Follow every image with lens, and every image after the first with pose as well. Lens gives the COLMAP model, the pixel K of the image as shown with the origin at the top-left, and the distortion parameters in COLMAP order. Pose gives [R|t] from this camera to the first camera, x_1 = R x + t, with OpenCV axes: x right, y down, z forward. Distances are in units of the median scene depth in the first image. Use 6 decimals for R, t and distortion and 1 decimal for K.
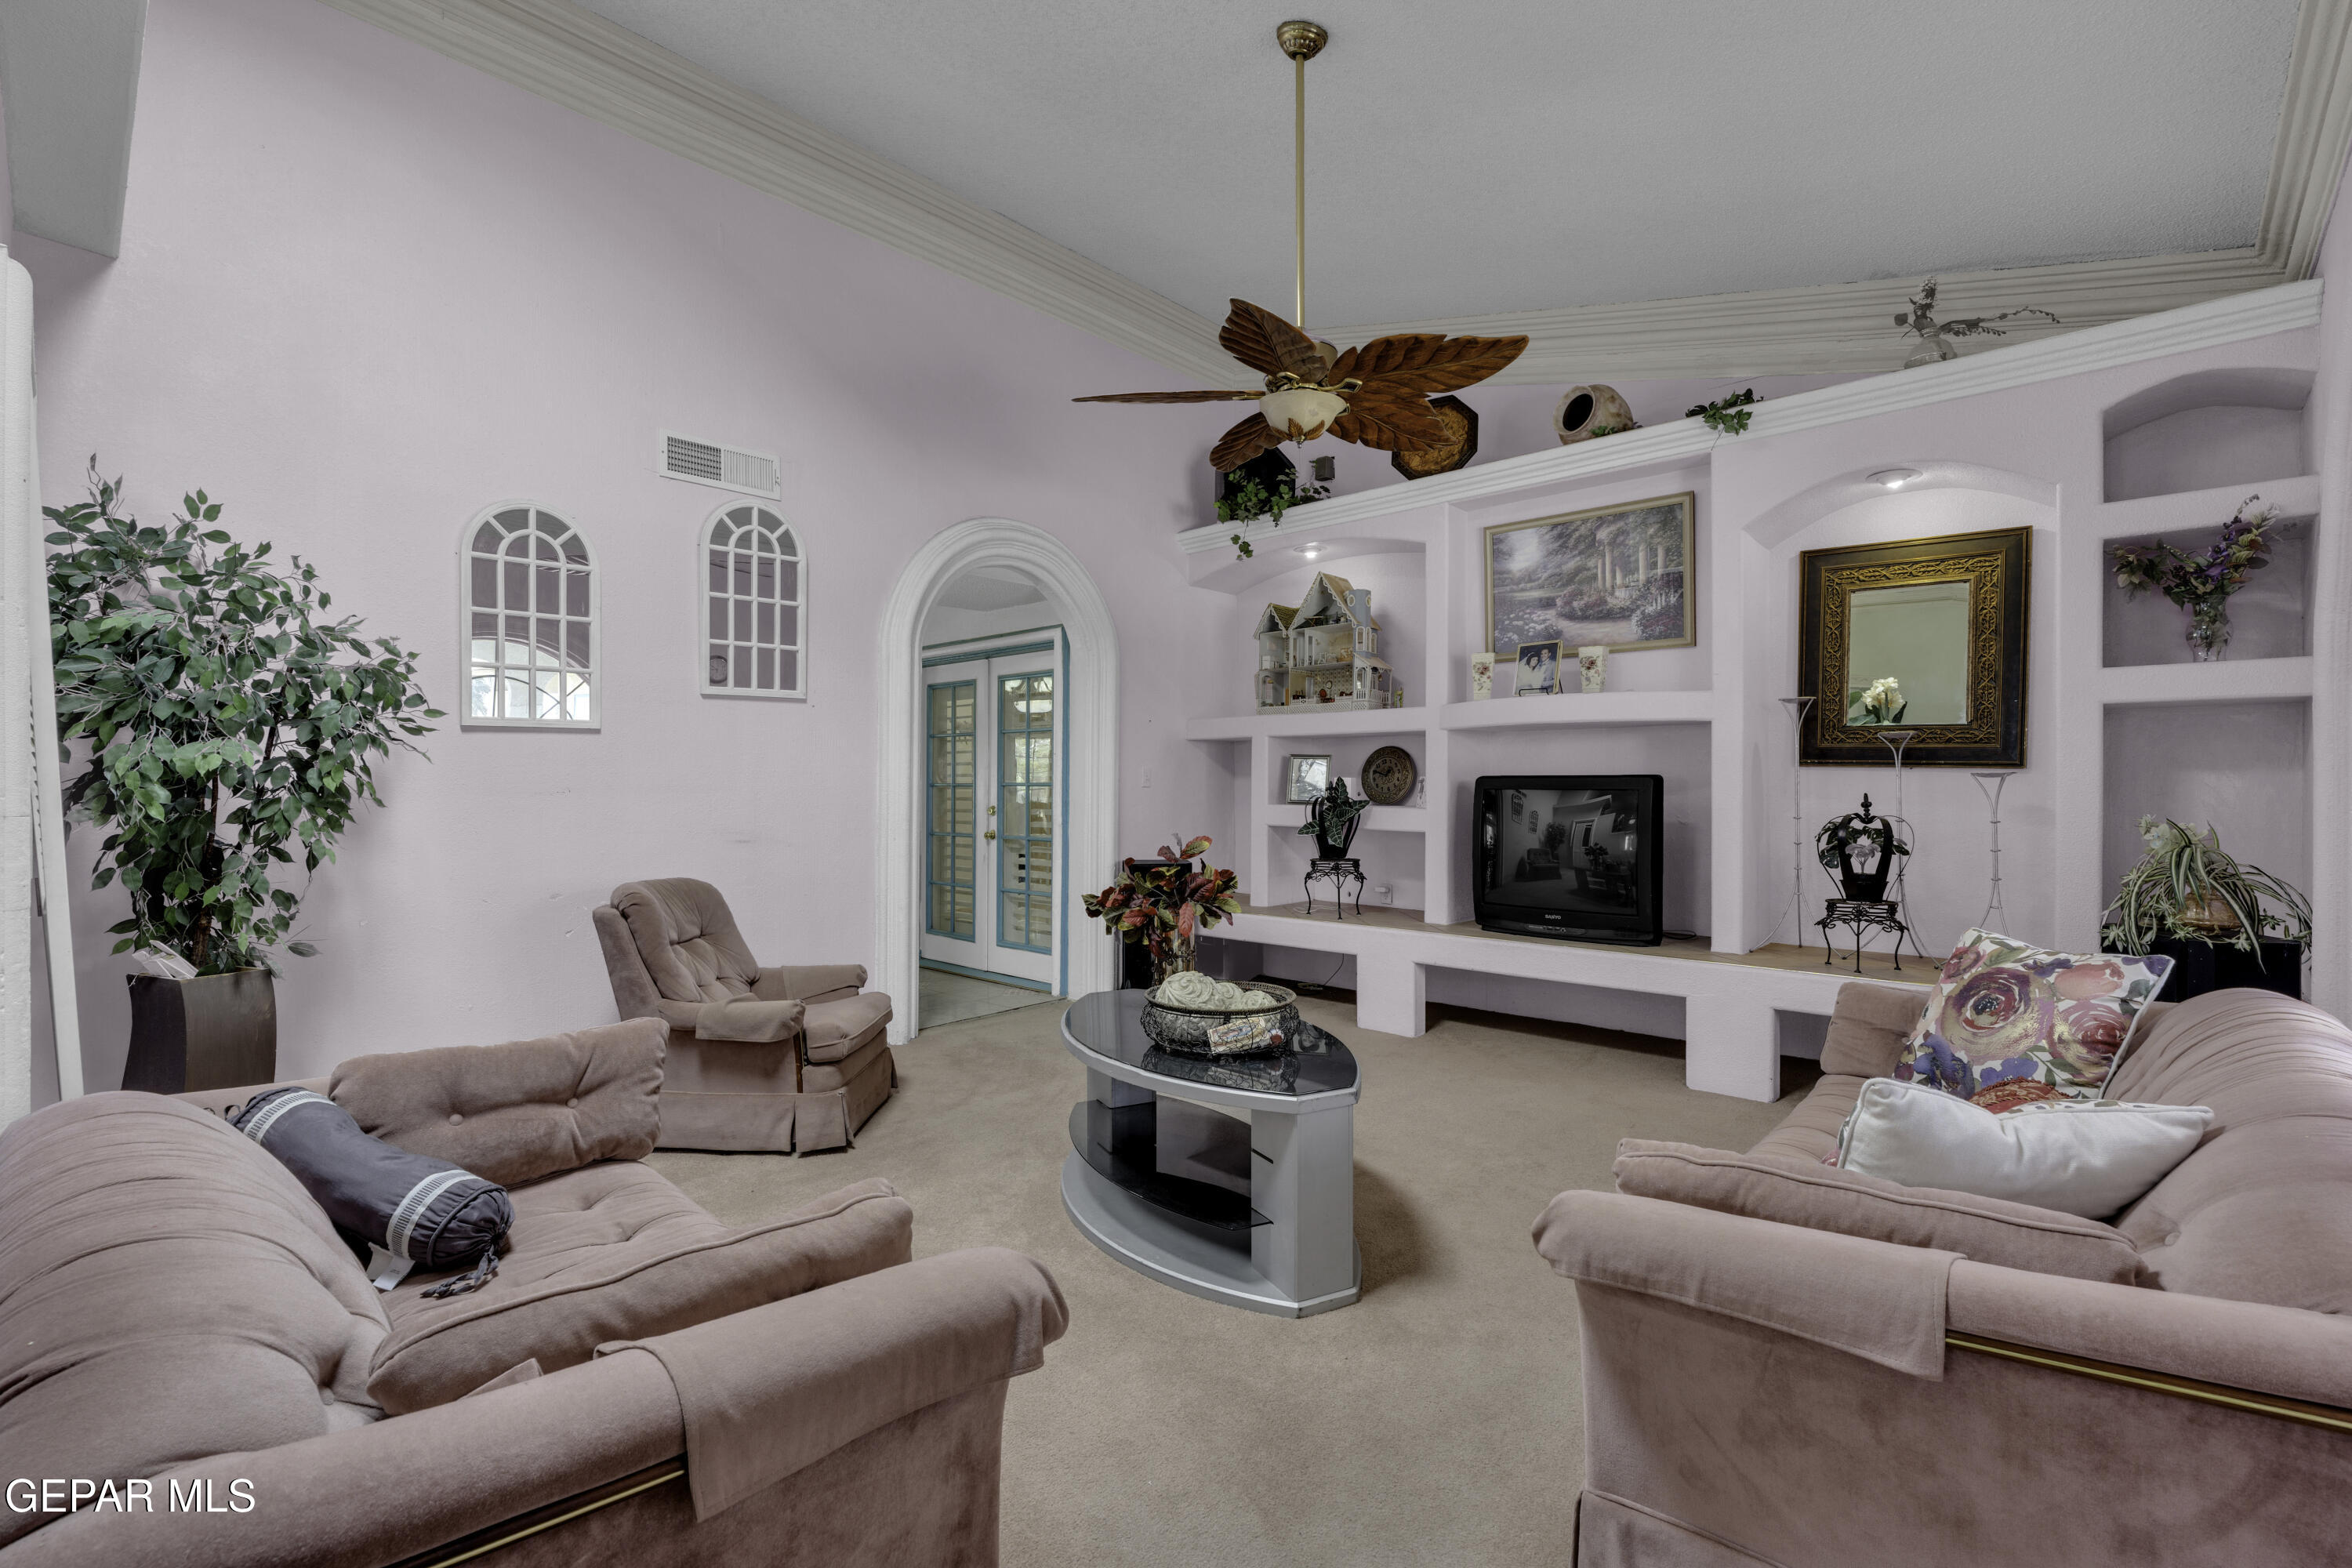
lens RADIAL K [[1046.8, 0, 1178.5], [0, 1046.8, 781.2], [0, 0, 1]] dist [-0.005193, 0.000852]
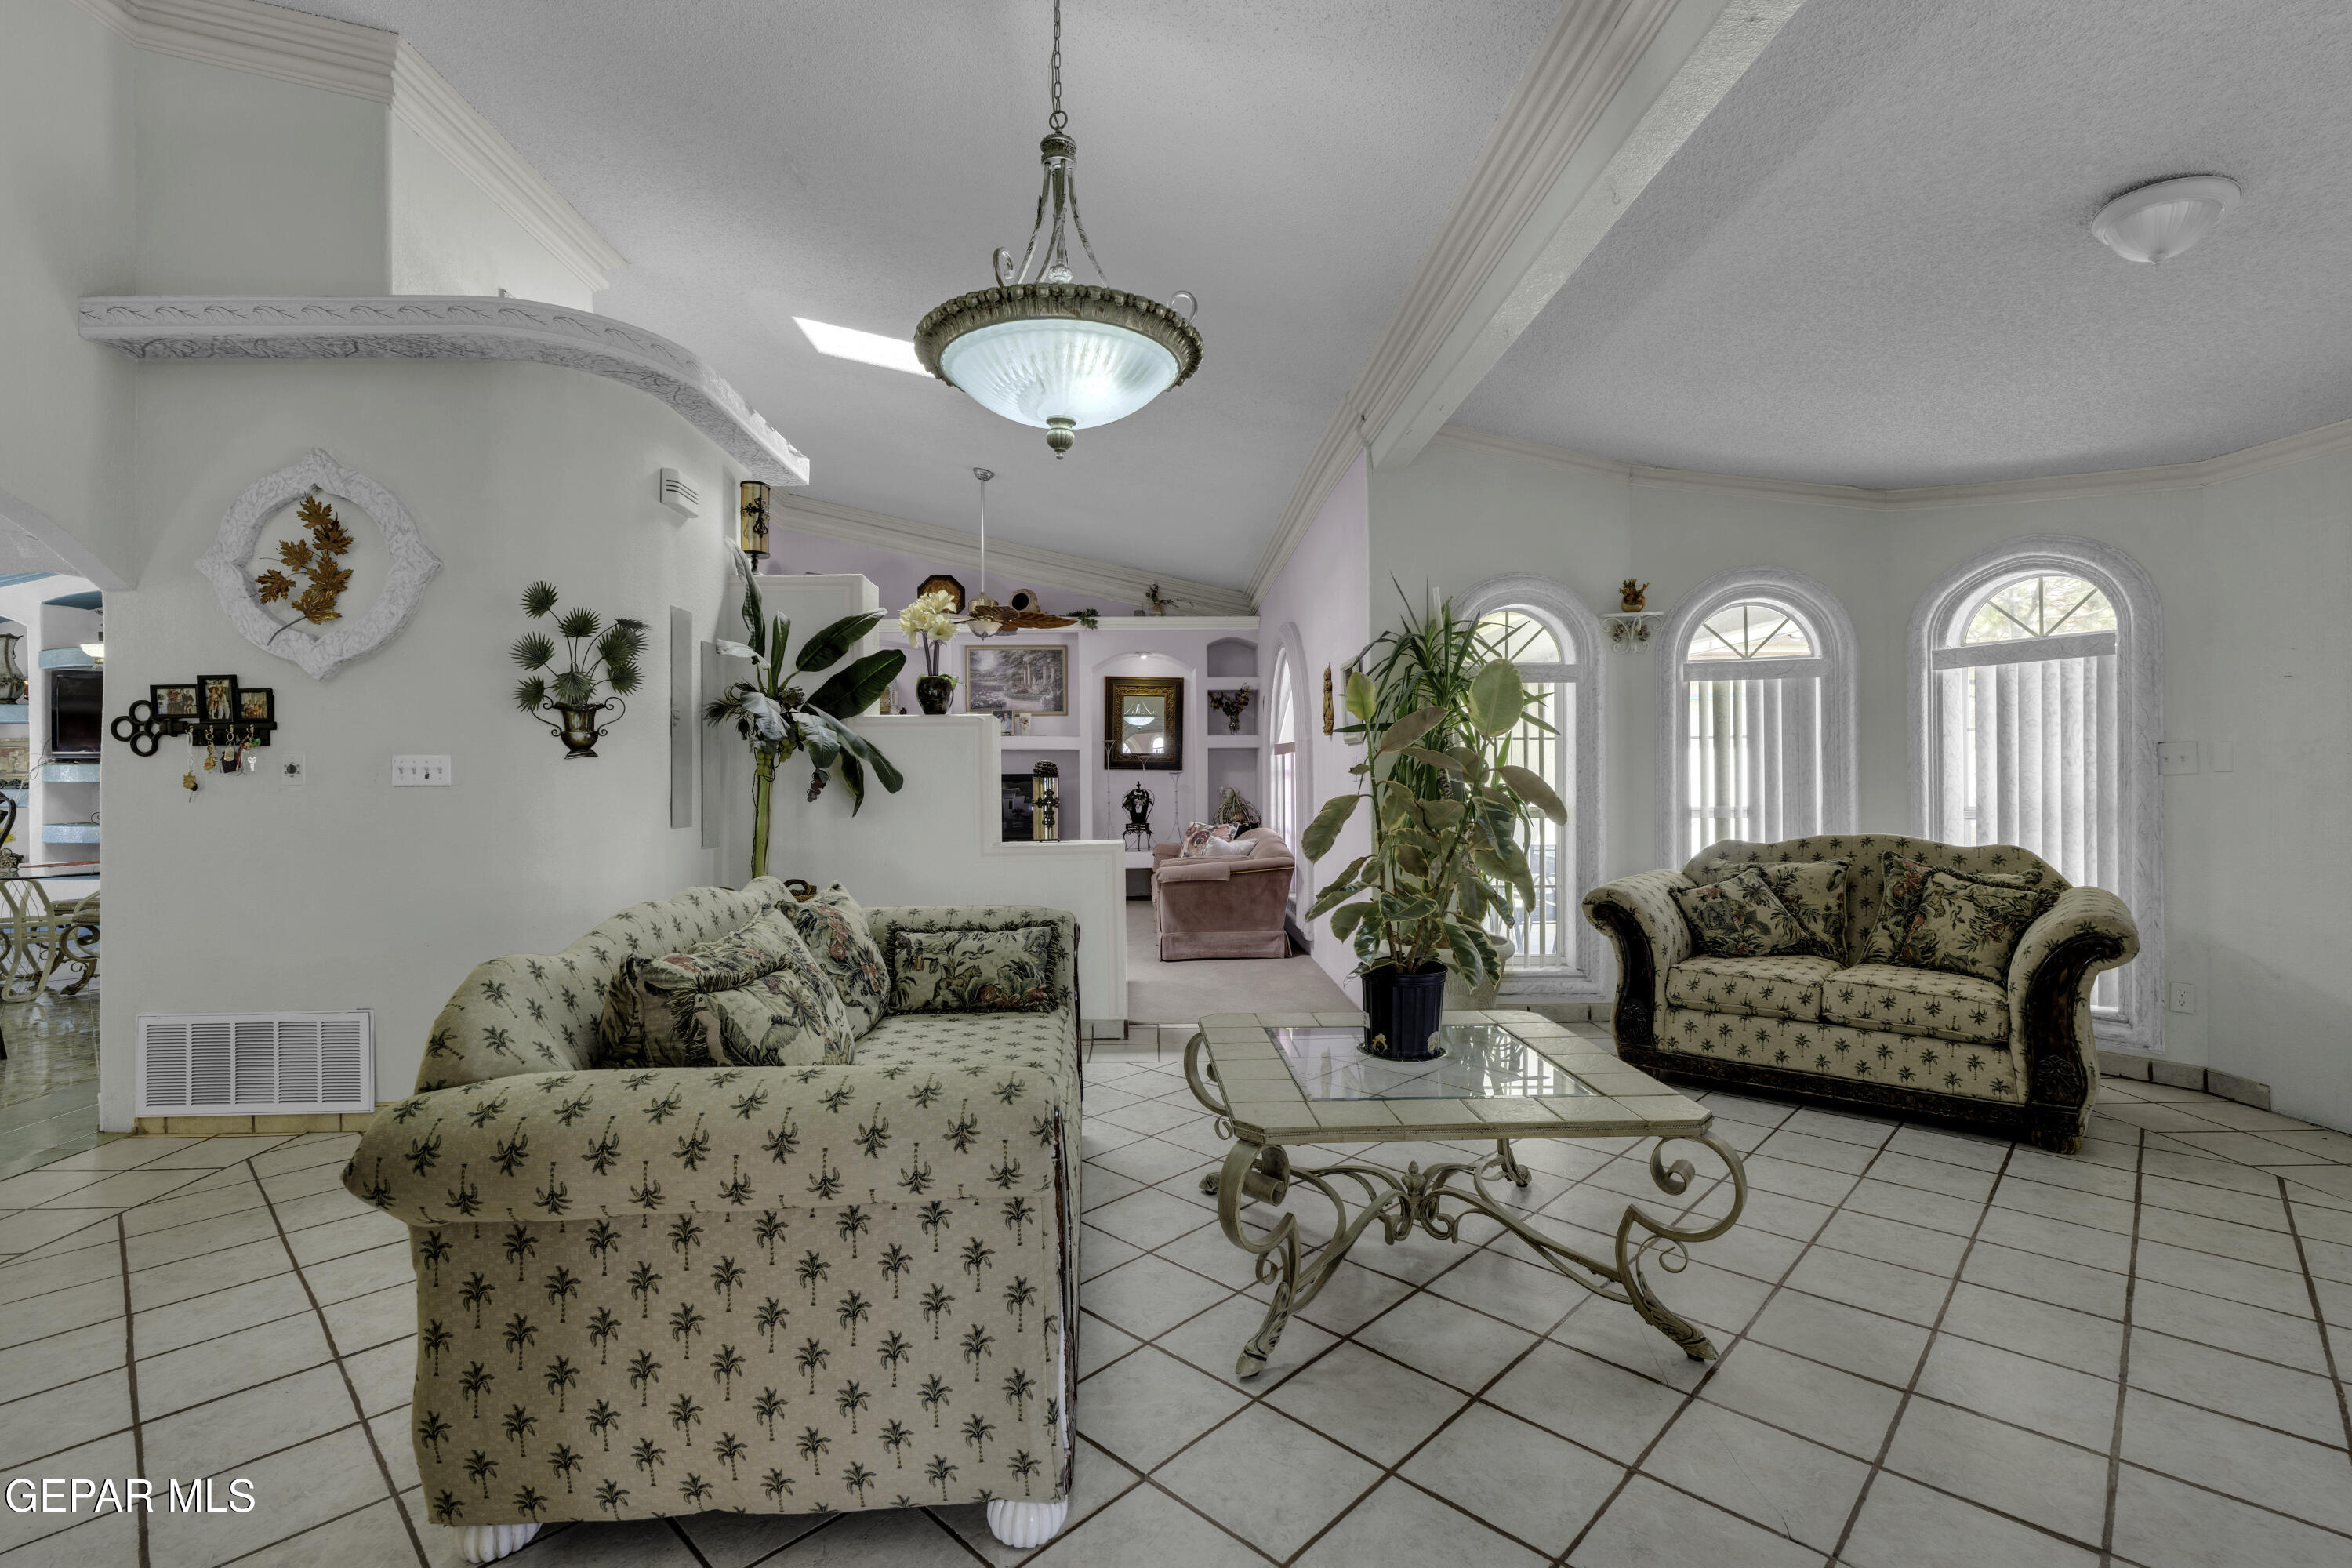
lens RADIAL K [[1046.8, 0, 1176.7], [0, 1046.8, 777.3], [0, 0, 1]] dist [-0.005193, 0.000852]
pose [[0.713709, -0.005892, 0.700418, -1.009007], [0.010419, 0.999943, -0.002205, 0.009635], [-0.700365, 0.008871, 0.713729, -0.837363]]
